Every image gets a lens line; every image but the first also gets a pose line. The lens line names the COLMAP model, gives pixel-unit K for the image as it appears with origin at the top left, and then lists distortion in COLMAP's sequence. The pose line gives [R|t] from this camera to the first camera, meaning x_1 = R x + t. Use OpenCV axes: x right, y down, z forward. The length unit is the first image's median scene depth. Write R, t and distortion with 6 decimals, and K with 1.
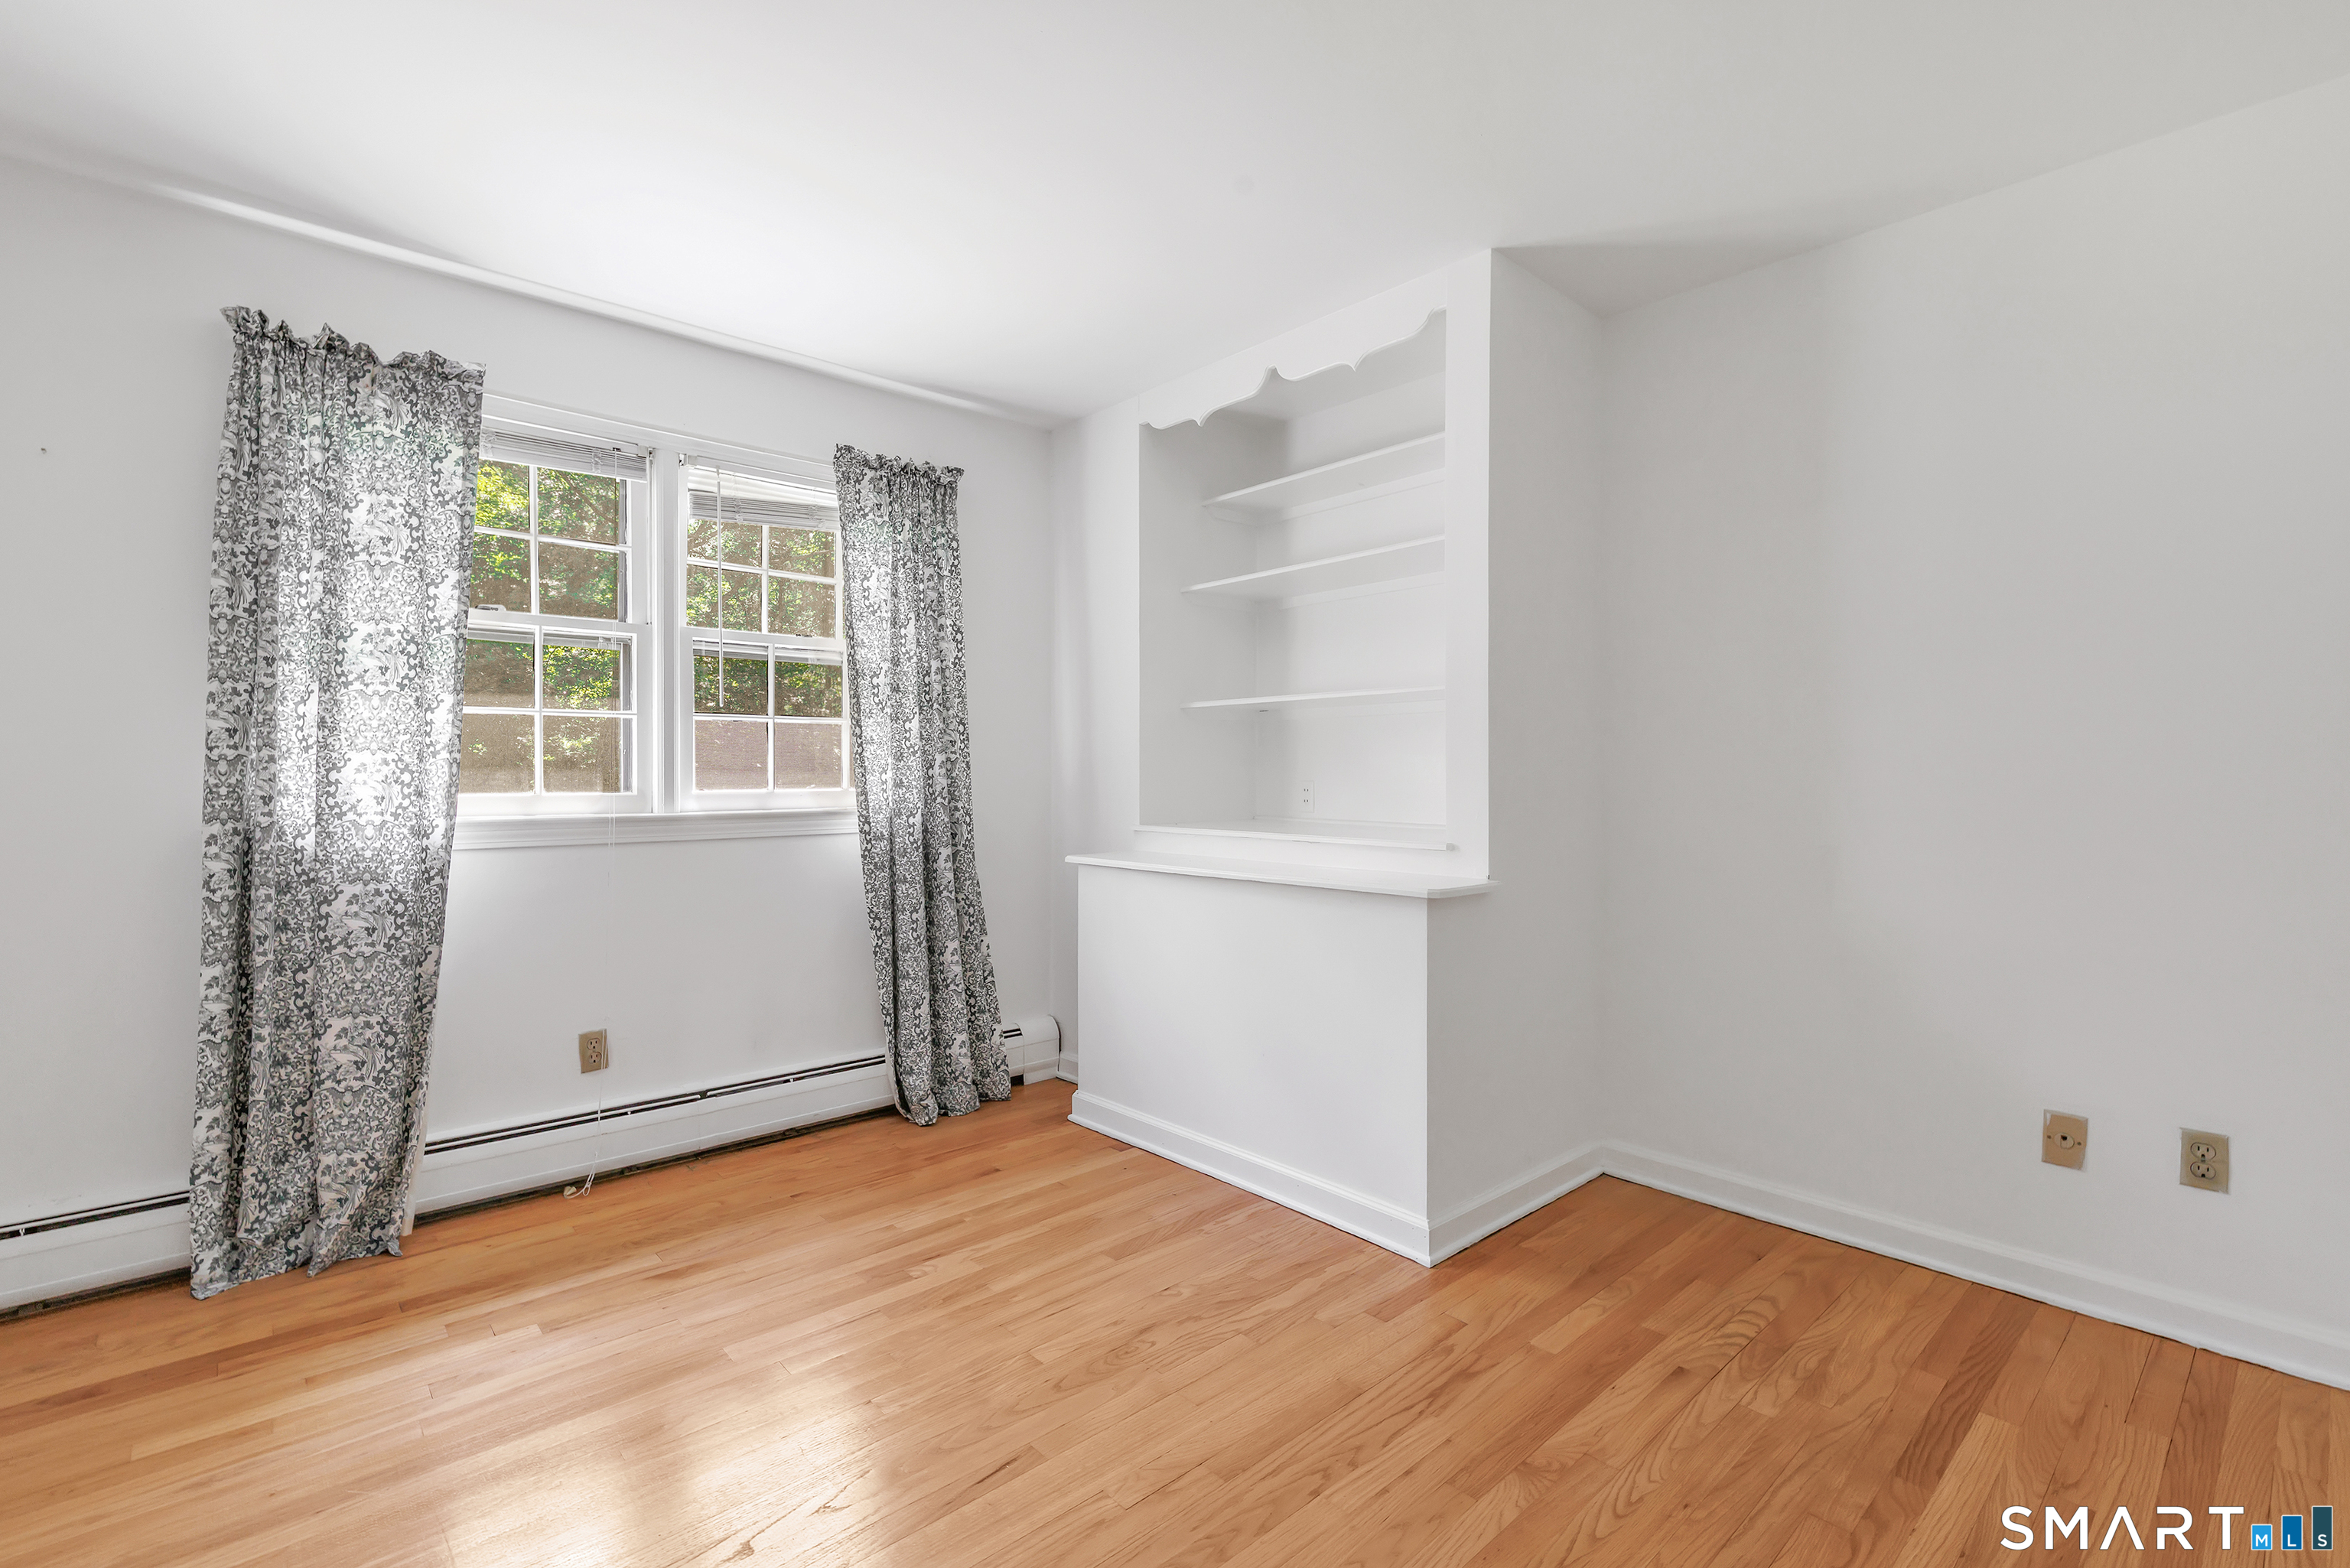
lens RADIAL K [[1060.6, 0, 1197.1], [0, 1060.6, 766.2], [0, 0, 1]] dist [-0.000896, -0.000486]
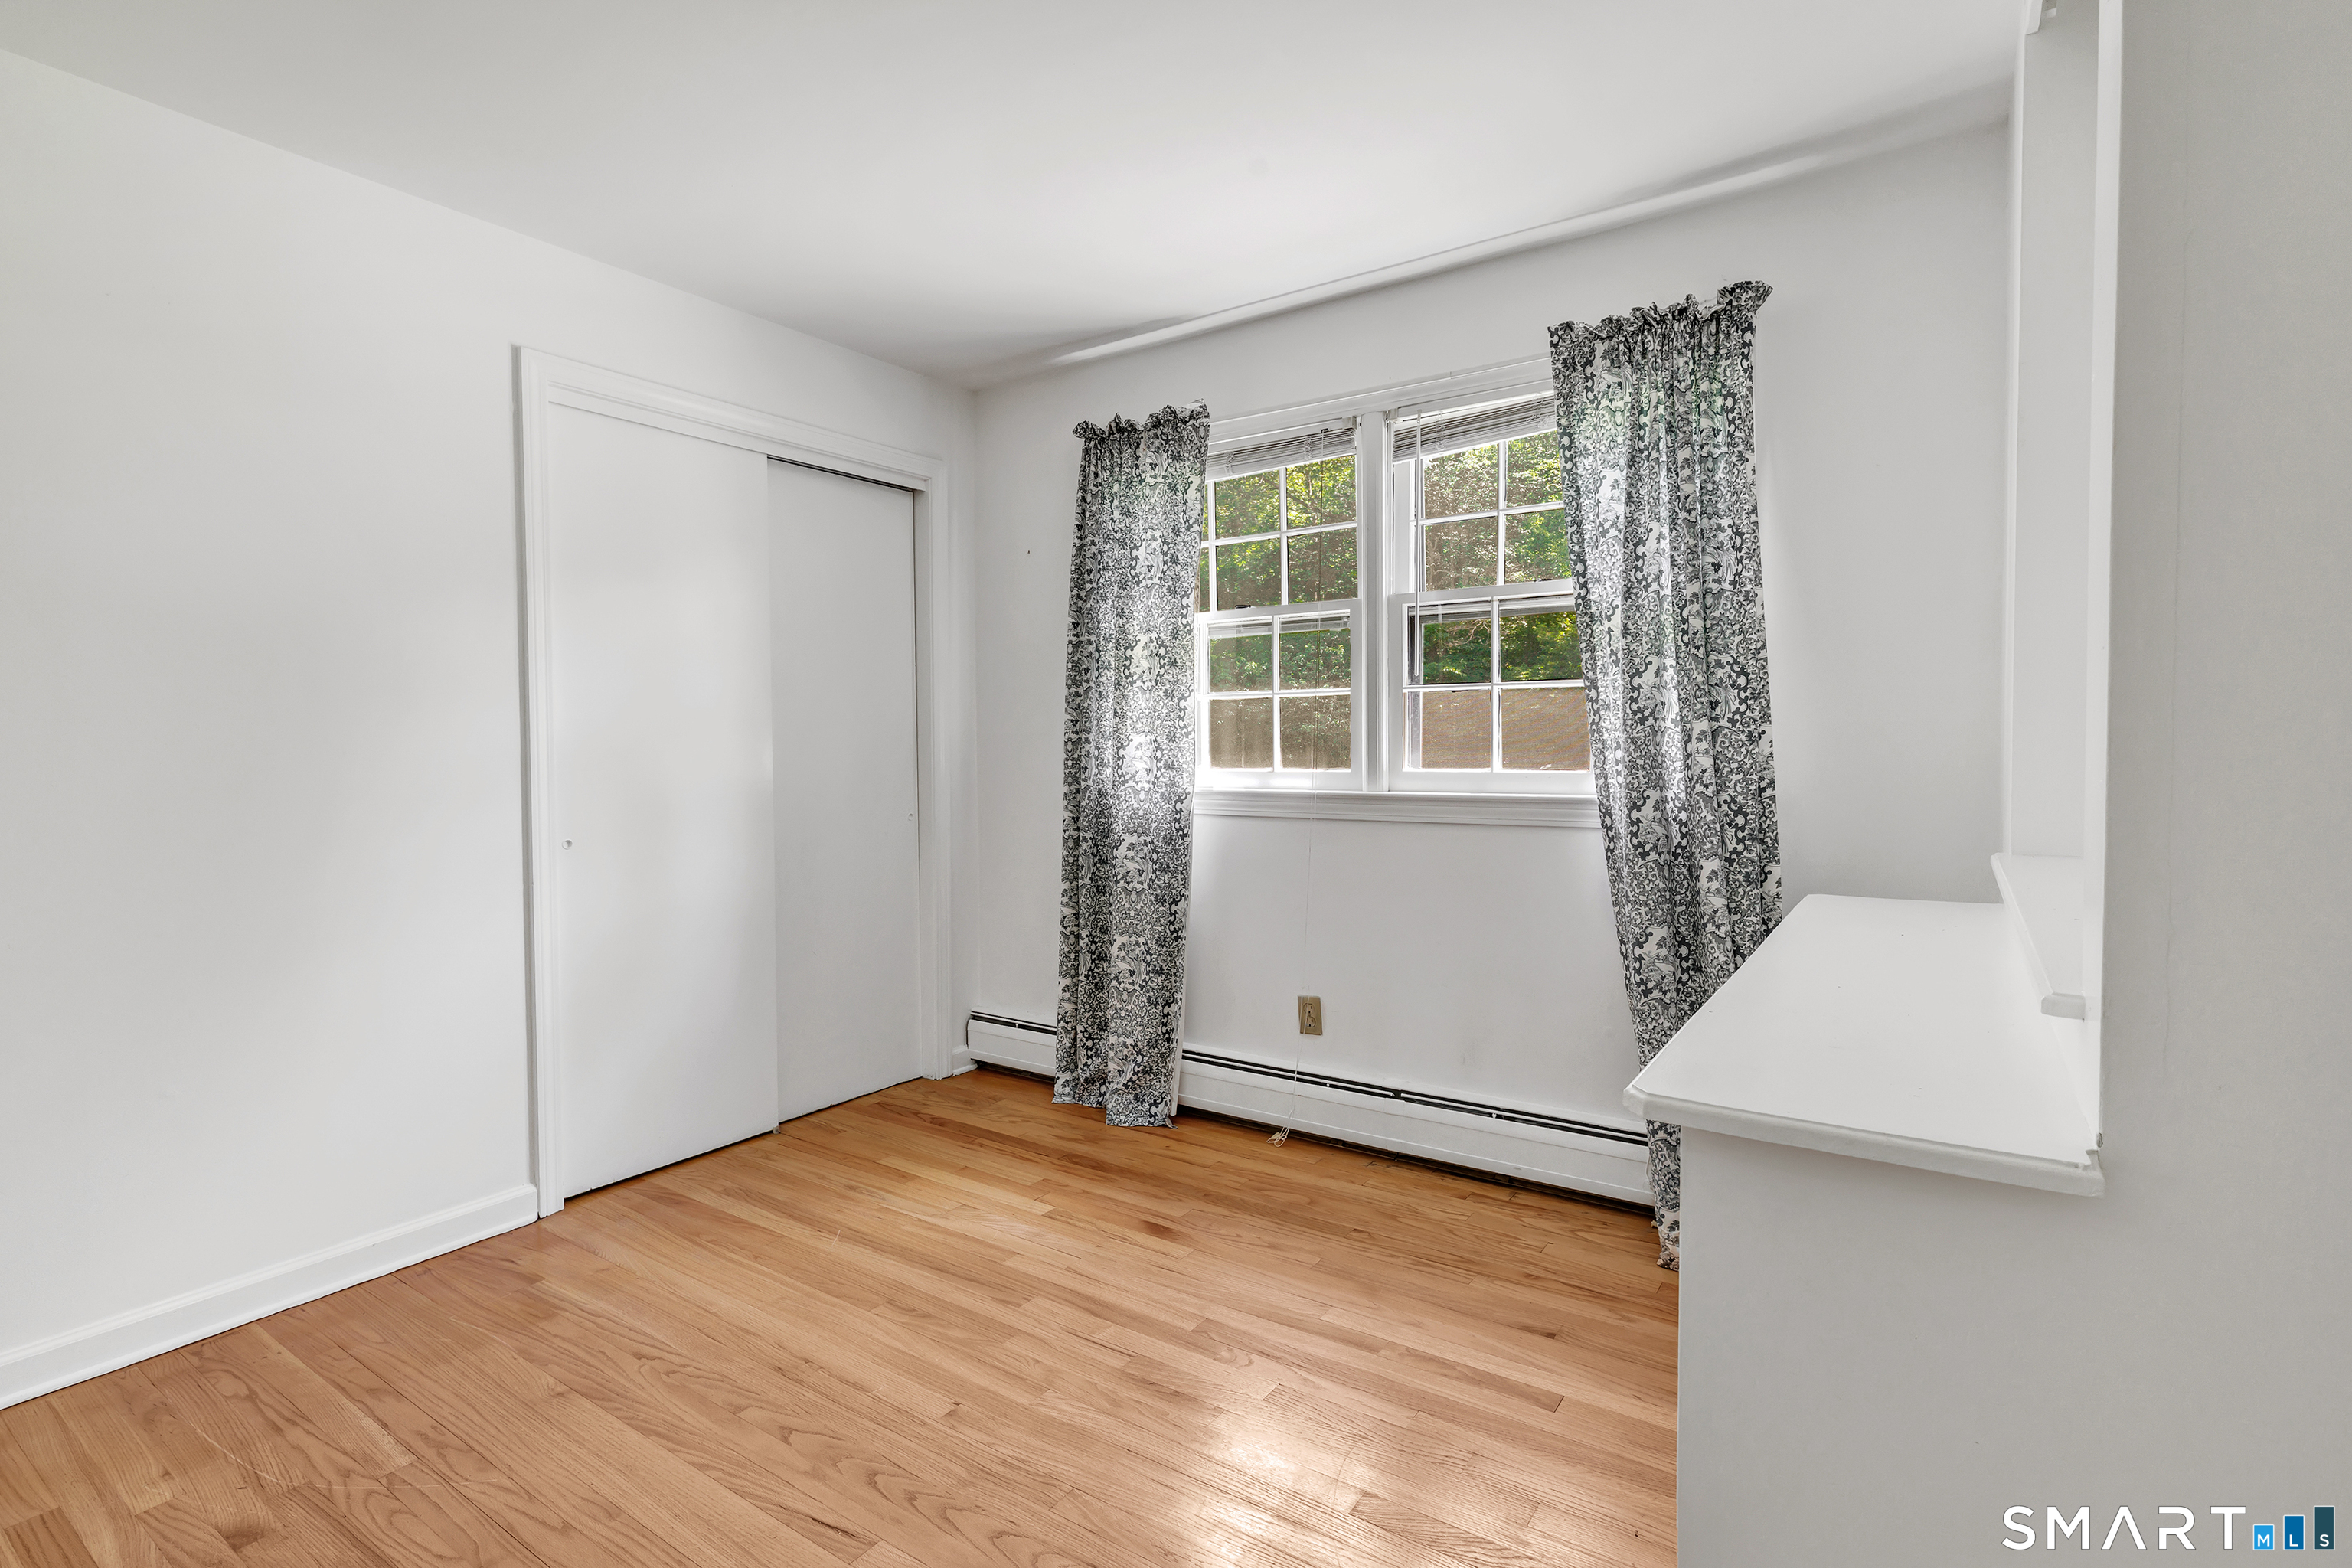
lens RADIAL K [[1082.3, 0, 1161.6], [0, 1082.3, 770.6], [0, 0, 1]] dist [0.000126, 0.000310]
pose [[0.219301, 0.015771, -0.975530, 0.485350], [0.008304, 0.999803, 0.018031, 0.006998], [0.975622, -0.012055, 0.219127, 0.693788]]
